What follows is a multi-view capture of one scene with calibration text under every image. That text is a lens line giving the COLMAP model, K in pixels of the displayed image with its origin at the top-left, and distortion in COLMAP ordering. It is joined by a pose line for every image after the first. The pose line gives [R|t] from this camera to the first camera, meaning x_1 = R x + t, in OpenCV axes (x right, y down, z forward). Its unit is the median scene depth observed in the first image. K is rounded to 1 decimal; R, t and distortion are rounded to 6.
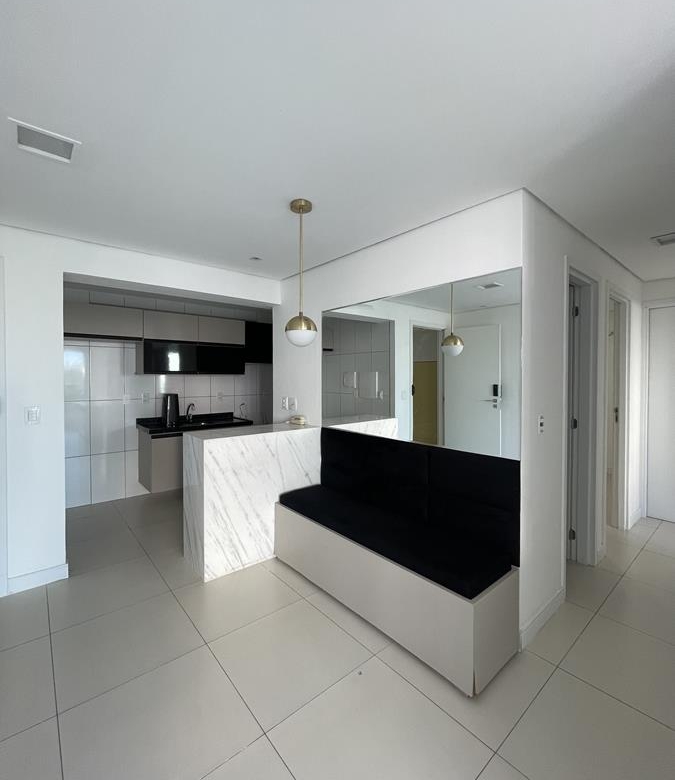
lens RADIAL K [[363.9, 0, 336.9], [0, 363.9, 382.4], [0, 0, 1]] dist [-0.000622, -0.000780]
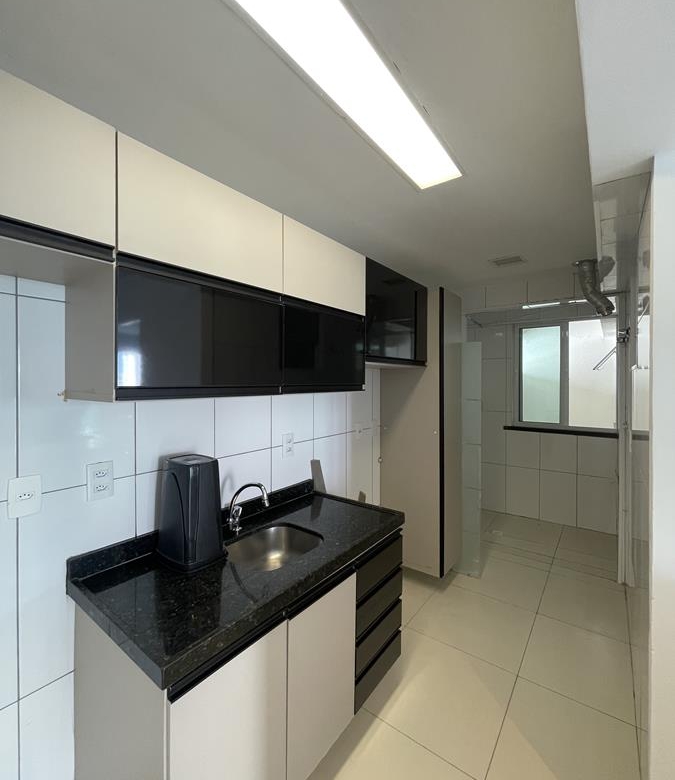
lens RADIAL K [[363.9, 0, 336.9], [0, 363.9, 382.4], [0, 0, 1]] dist [-0.000622, -0.000780]
pose [[0.974613, -0.001623, 0.223889, -0.568237], [0.004258, 0.999927, -0.011288, -0.040906], [-0.223854, 0.011955, 0.974549, 0.942552]]
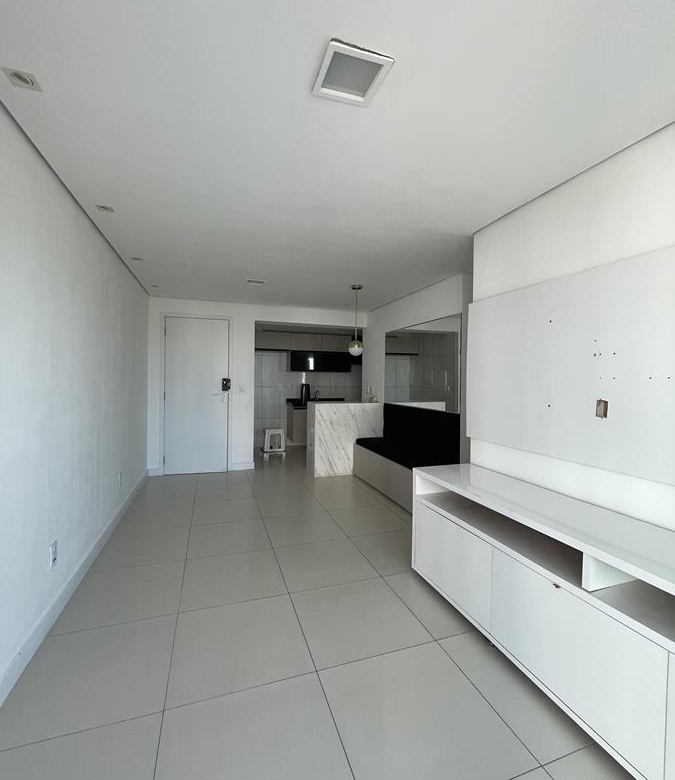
lens RADIAL K [[363.9, 0, 336.9], [0, 363.9, 382.4], [0, 0, 1]] dist [-0.000622, -0.000780]
pose [[0.930674, 0.014088, -0.365578, 0.360031], [-0.017300, 0.999835, -0.005512, 0.043010], [0.365440, 0.011454, 0.930764, -0.614855]]
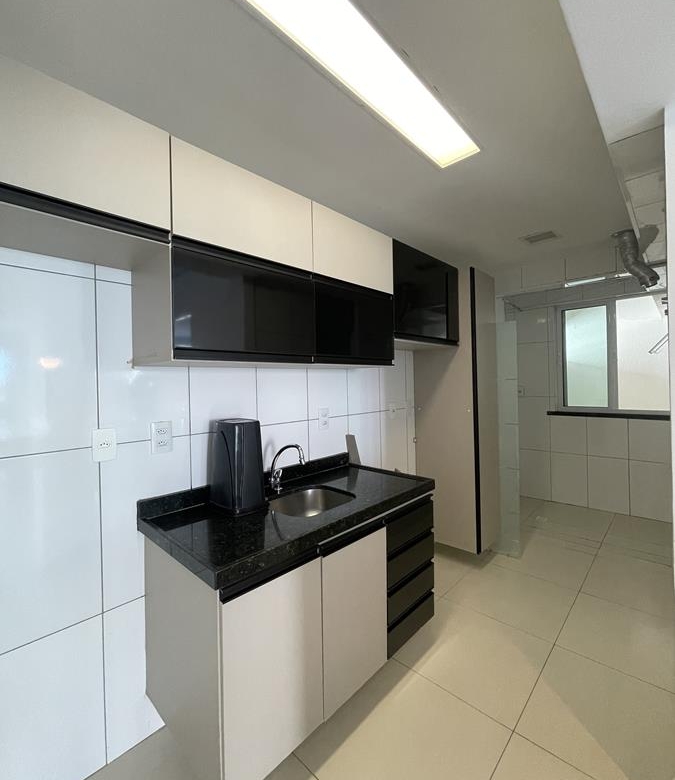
lens RADIAL K [[363.9, 0, 336.9], [0, 363.9, 382.4], [0, 0, 1]] dist [-0.000622, -0.000780]
pose [[0.993686, -0.023412, 0.109730, -0.558180], [0.025235, 0.999565, -0.015254, 0.003562], [-0.109325, 0.017926, 0.993844, 0.899930]]
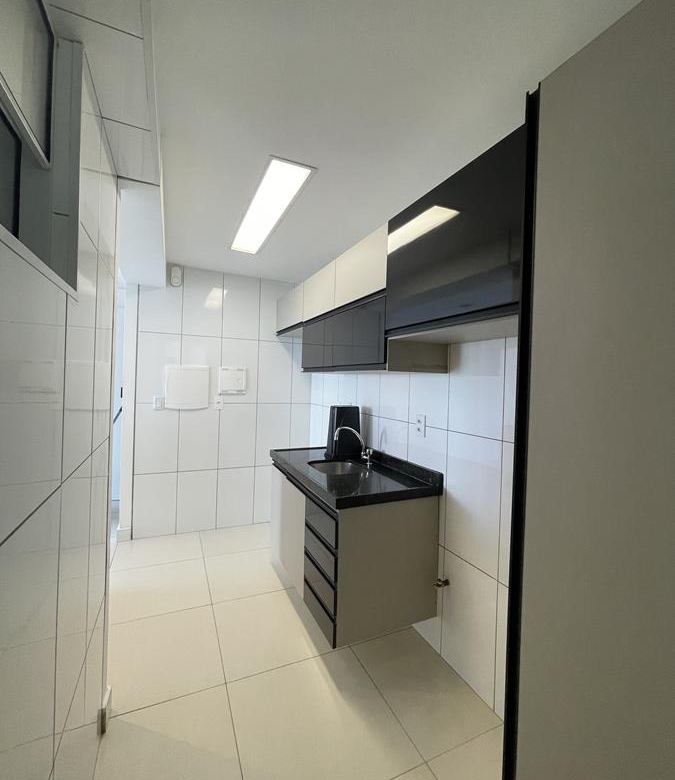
lens RADIAL K [[363.9, 0, 336.9], [0, 363.9, 382.4], [0, 0, 1]] dist [-0.000622, -0.000780]
pose [[-0.272788, -0.005400, -0.962059, 0.164931], [-0.047373, 0.998847, 0.007826, -0.014898], [0.960907, 0.047710, -0.272729, 1.609380]]
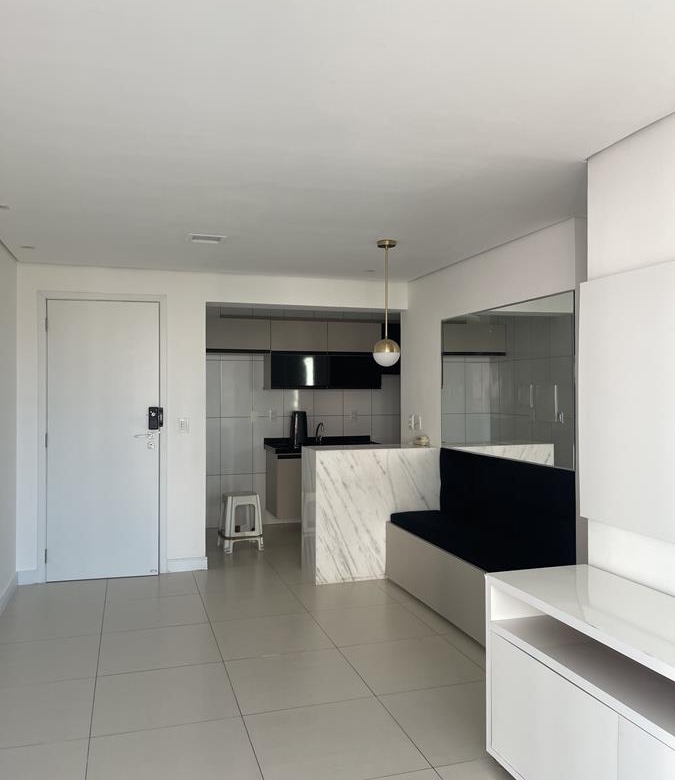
lens RADIAL K [[685.5, 0, 337.5], [0, 685.5, 390.0], [0, 0, 1]] dist [0.030903, 0.001476]
pose [[0.918453, -0.002347, -0.395524, 0.398373], [-0.004537, 0.999854, -0.016468, 0.008745], [0.395505, 0.016920, 0.918308, -0.676813]]
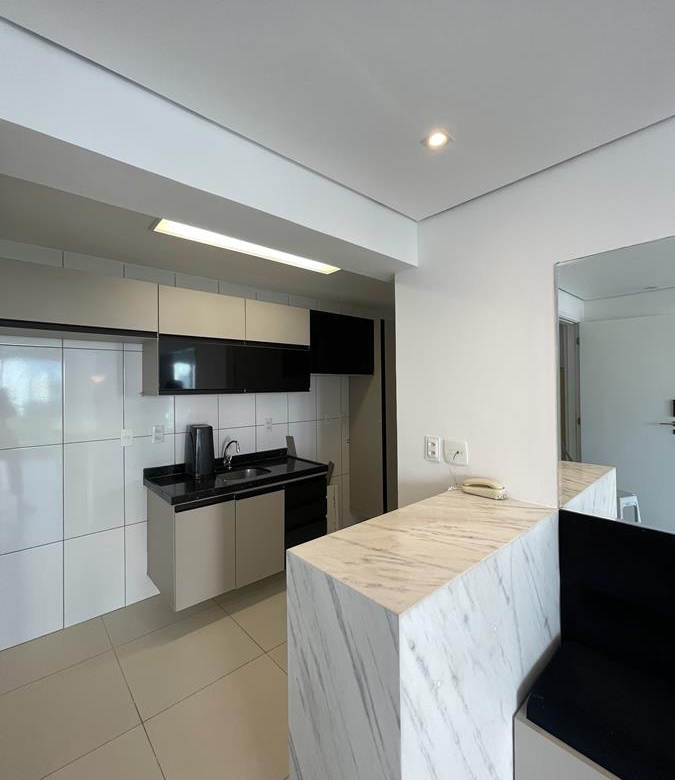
lens RADIAL K [[363.9, 0, 336.9], [0, 363.9, 382.4], [0, 0, 1]] dist [-0.000622, -0.000780]
pose [[0.999540, -0.012077, 0.027836, -0.340599], [0.012749, 0.999628, -0.024115, -0.033453], [-0.027534, 0.024459, 0.999322, 0.535126]]
